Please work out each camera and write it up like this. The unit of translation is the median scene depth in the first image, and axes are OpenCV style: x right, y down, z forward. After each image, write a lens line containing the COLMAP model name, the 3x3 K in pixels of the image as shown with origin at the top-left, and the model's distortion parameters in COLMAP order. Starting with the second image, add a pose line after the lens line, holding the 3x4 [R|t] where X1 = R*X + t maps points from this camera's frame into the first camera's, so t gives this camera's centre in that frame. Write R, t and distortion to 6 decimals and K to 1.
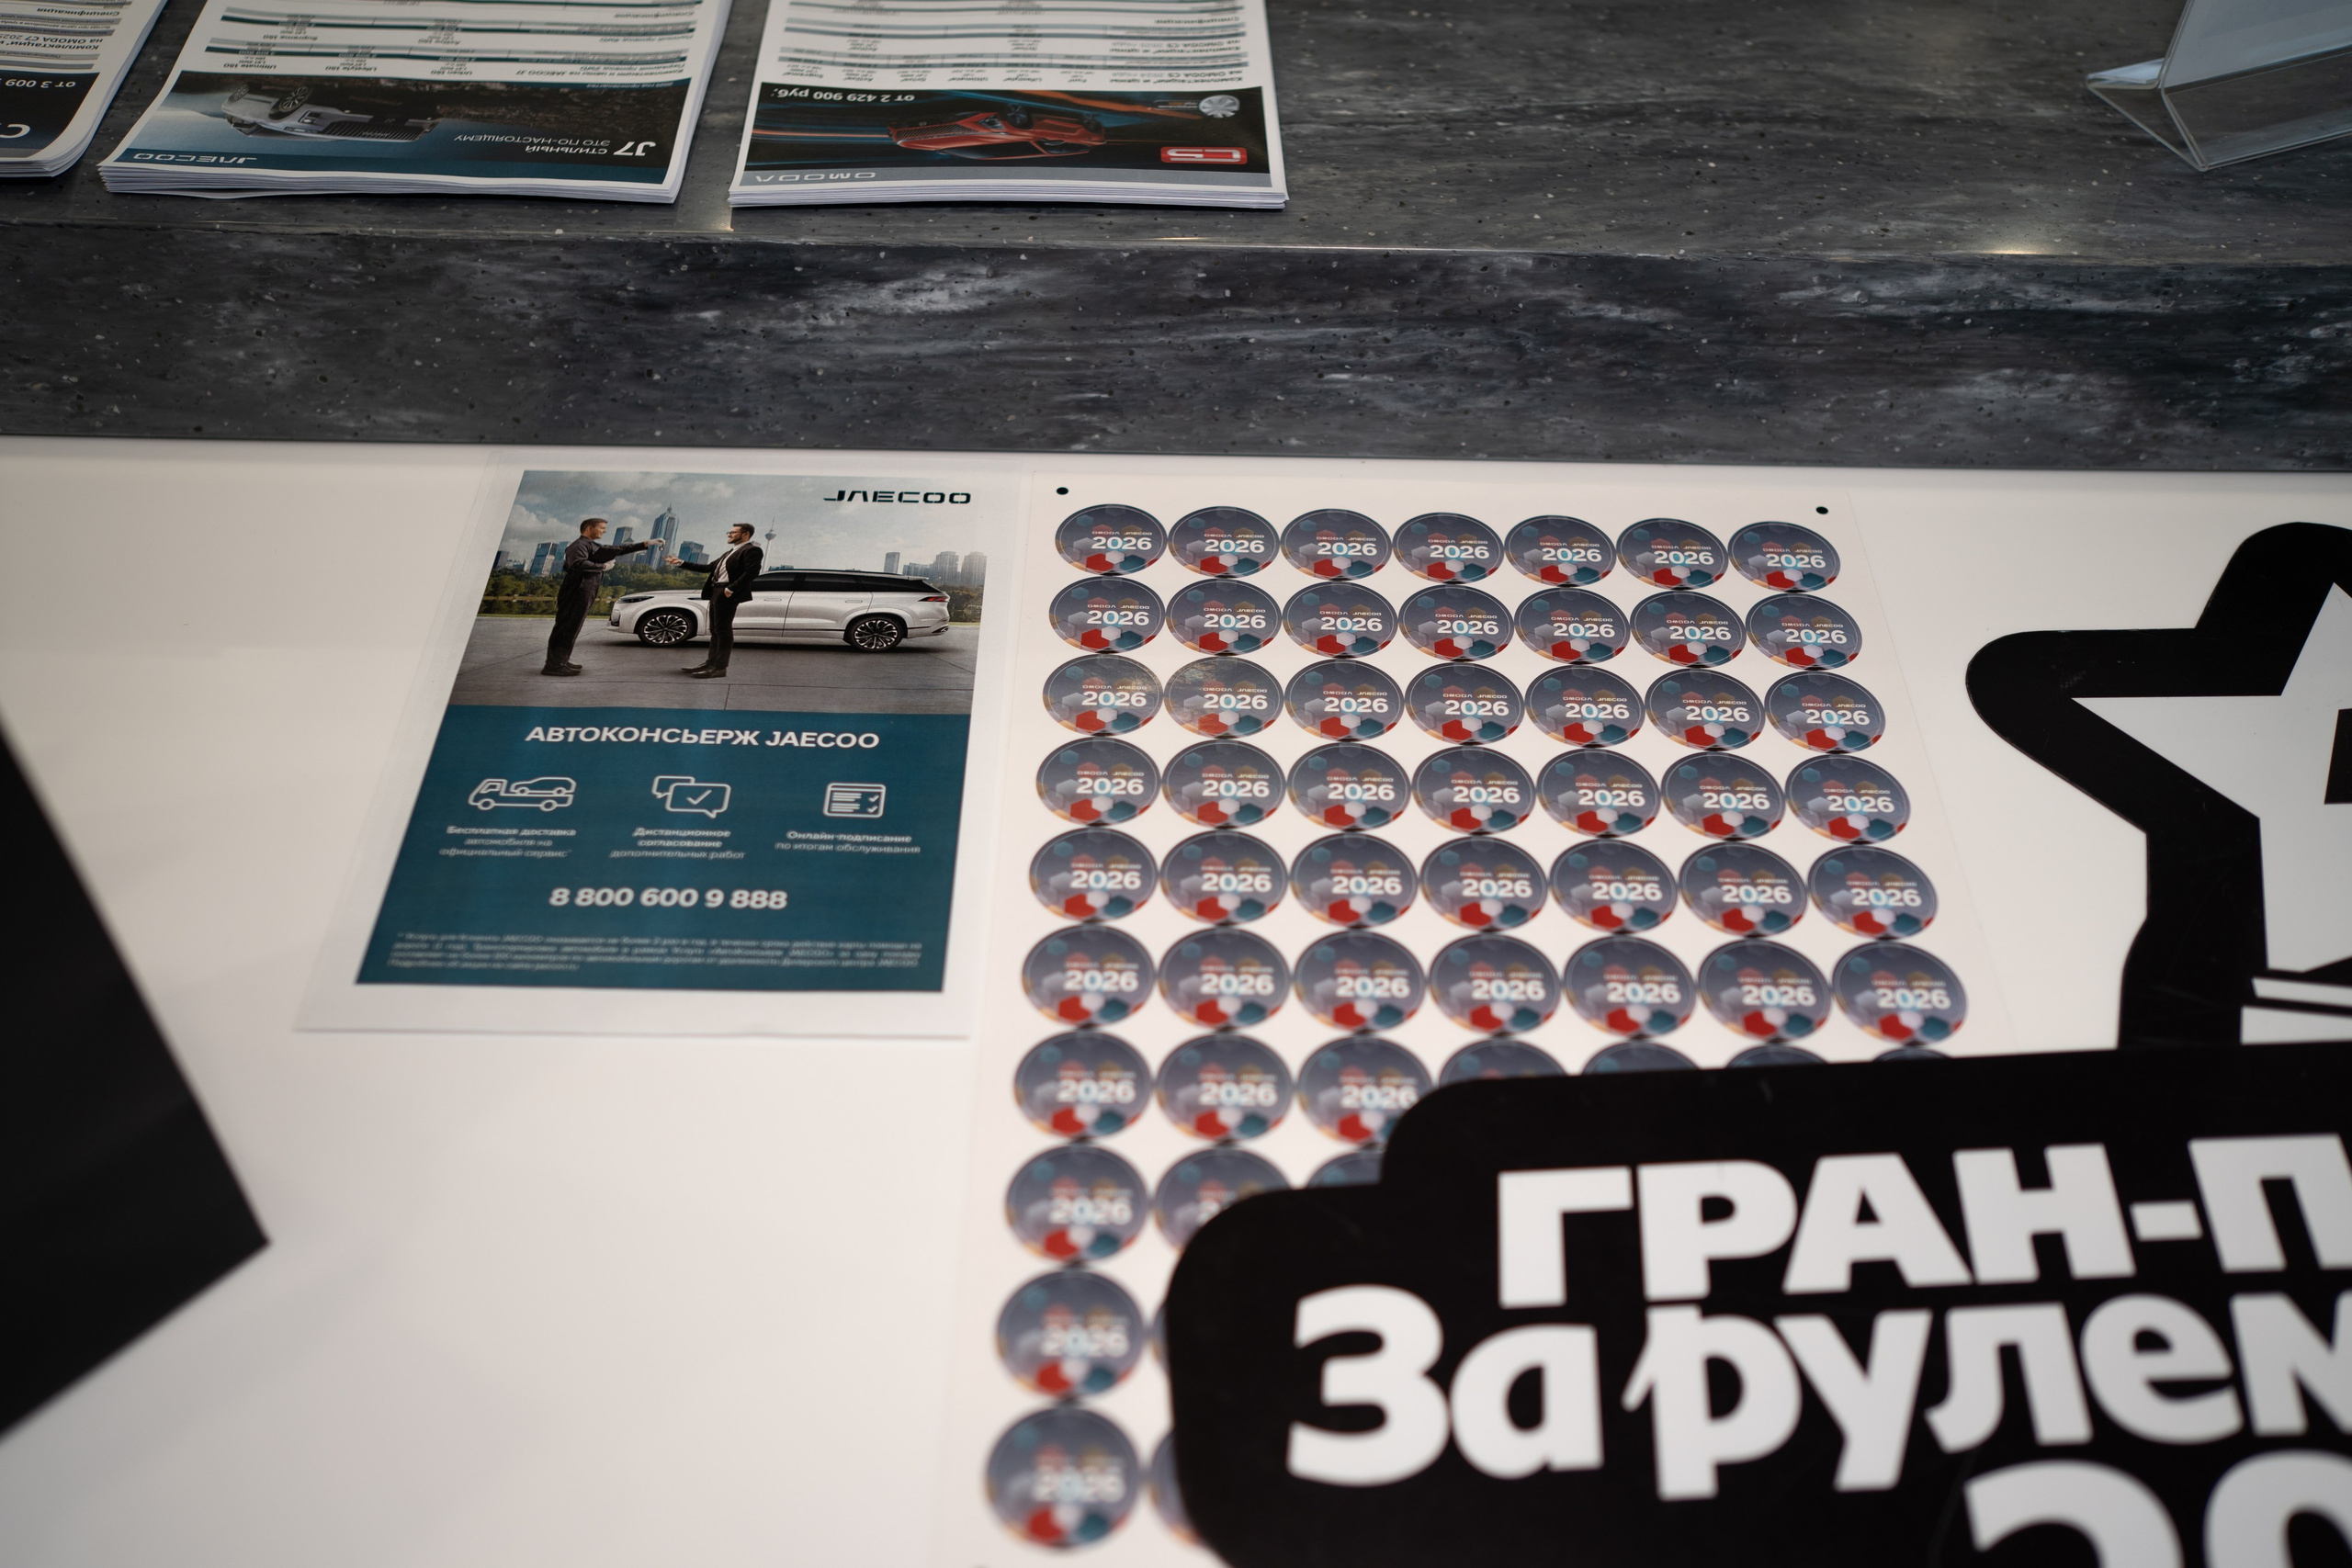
lens RADIAL K [[2297.8, 0, 1145.2], [0, 2297.8, 740.0], [0, 0, 1]] dist [-0.054298, 0.219246]
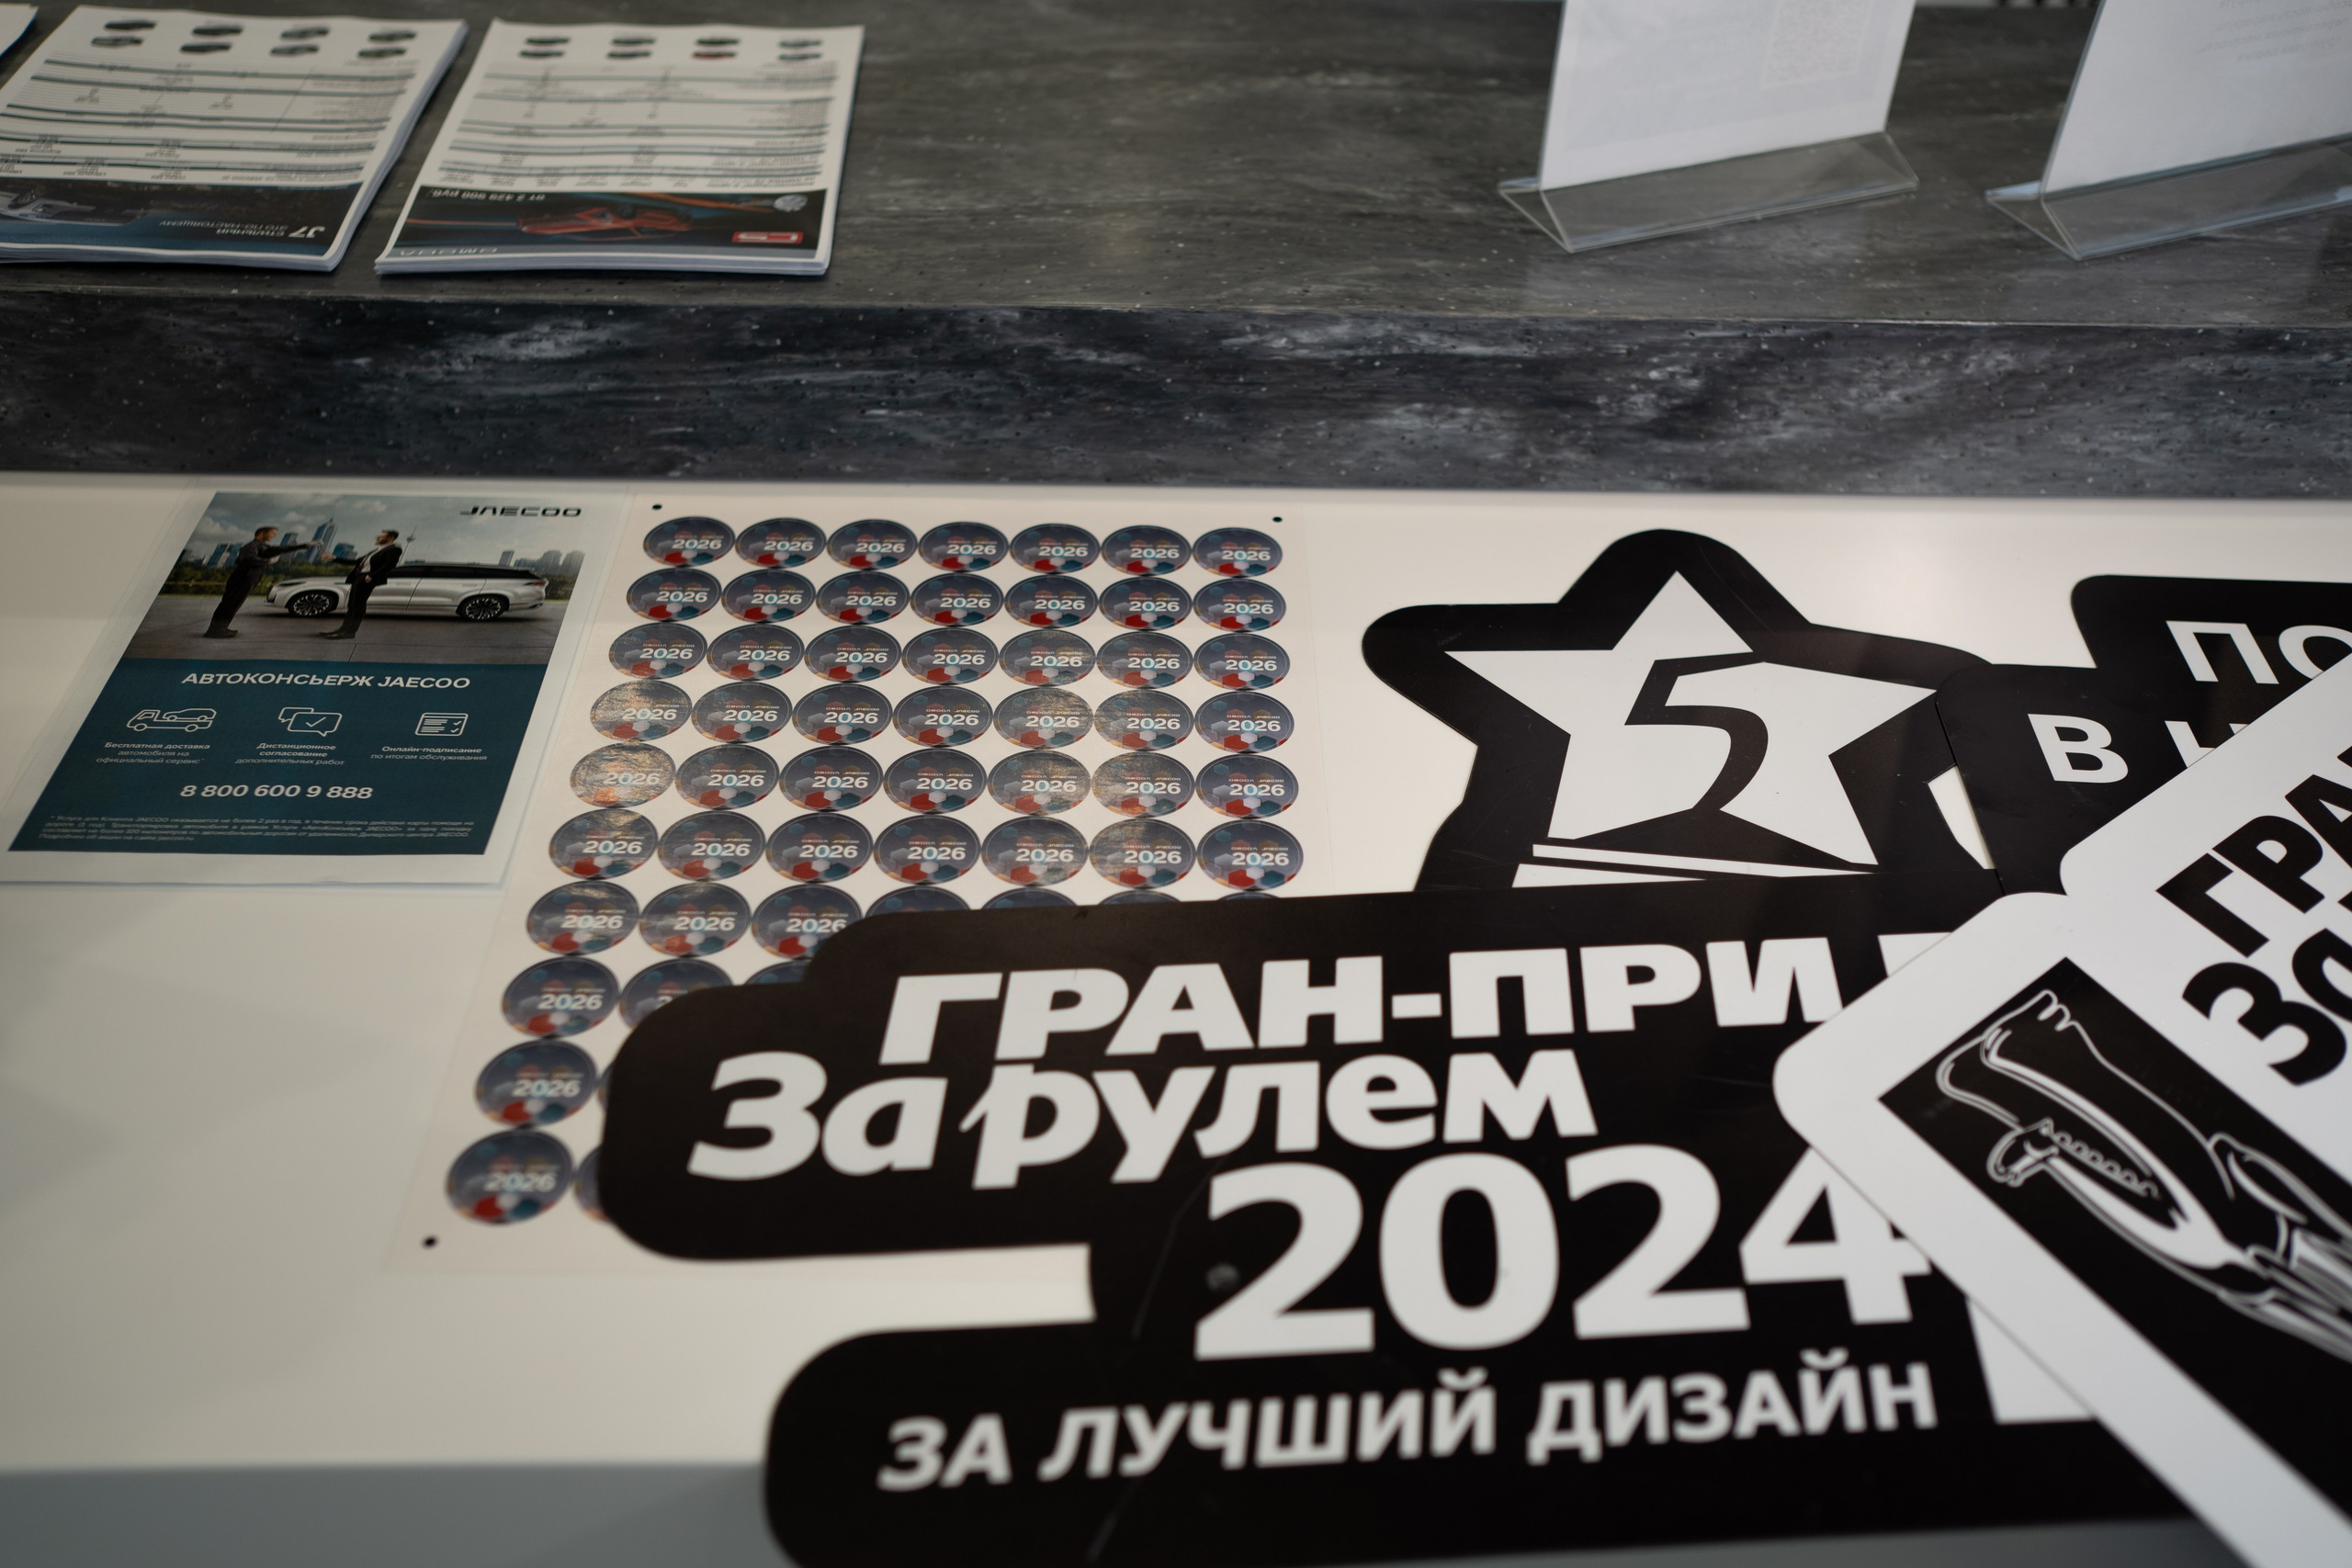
lens RADIAL K [[2297.8, 0, 1145.2], [0, 2297.8, 740.0], [0, 0, 1]] dist [-0.054298, 0.219246]
pose [[0.999853, -0.006161, 0.015989, 0.211962], [0.007778, 0.994641, -0.103097, 0.149184], [-0.015268, 0.103207, 0.994543, -0.219211]]
